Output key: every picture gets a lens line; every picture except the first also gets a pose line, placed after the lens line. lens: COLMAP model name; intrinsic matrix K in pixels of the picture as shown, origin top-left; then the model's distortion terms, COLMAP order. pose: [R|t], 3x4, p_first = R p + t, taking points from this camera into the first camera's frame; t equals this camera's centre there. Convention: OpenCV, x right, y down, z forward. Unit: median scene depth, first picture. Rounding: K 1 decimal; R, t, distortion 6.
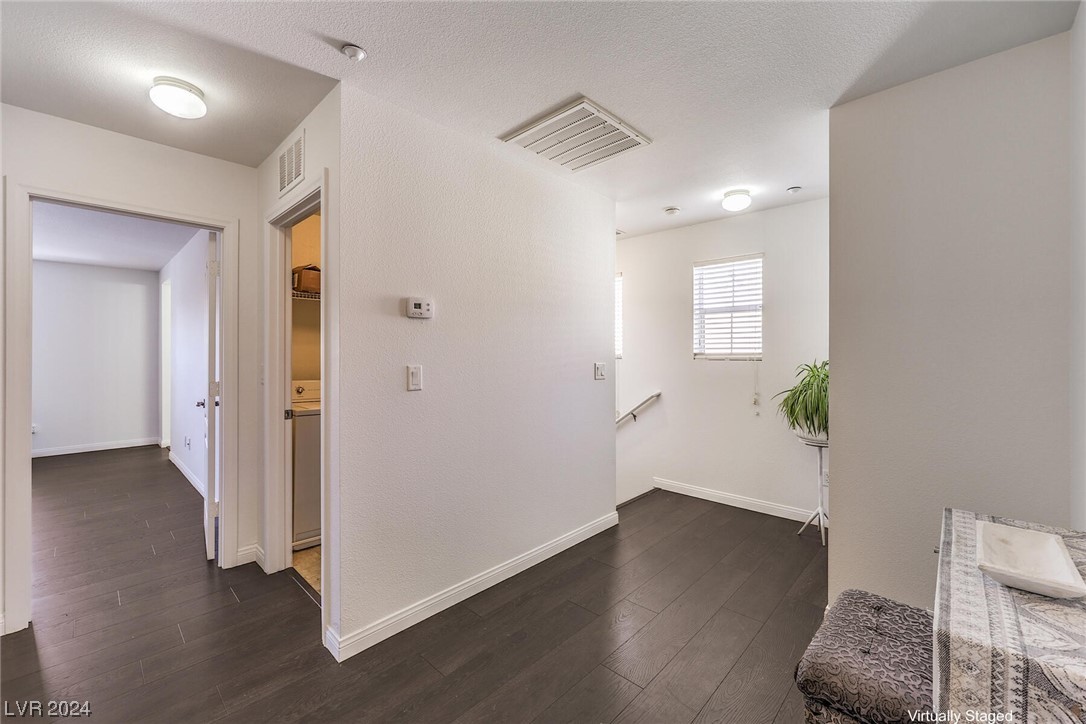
lens RADIAL K [[437.1, 0, 545.1], [0, 437.1, 351.6], [0, 0, 1]] dist [-0.000221, -0.000069]
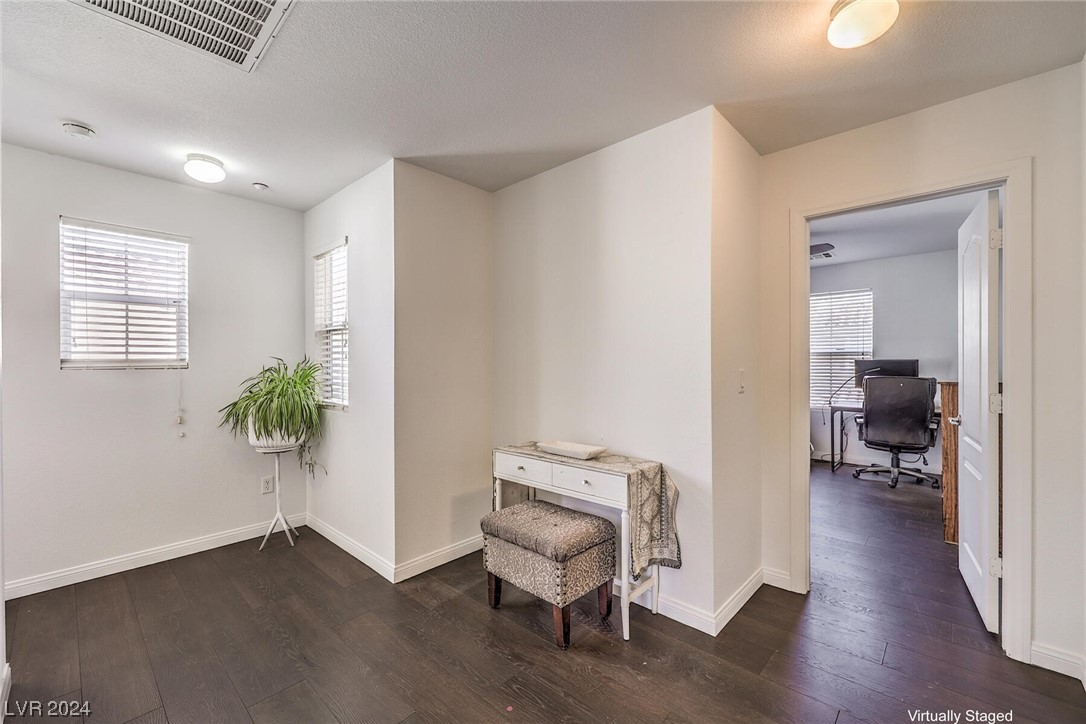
lens RADIAL K [[443.7, 0, 543.0], [0, 443.7, 362.0], [0, 0, 1]] dist [0.000320, -0.000075]
pose [[-0.015274, 0.002862, 0.999879, -0.332721], [-0.001010, 0.999995, -0.002878, 0.009327], [-0.999883, -0.001054, -0.015271, 0.335192]]
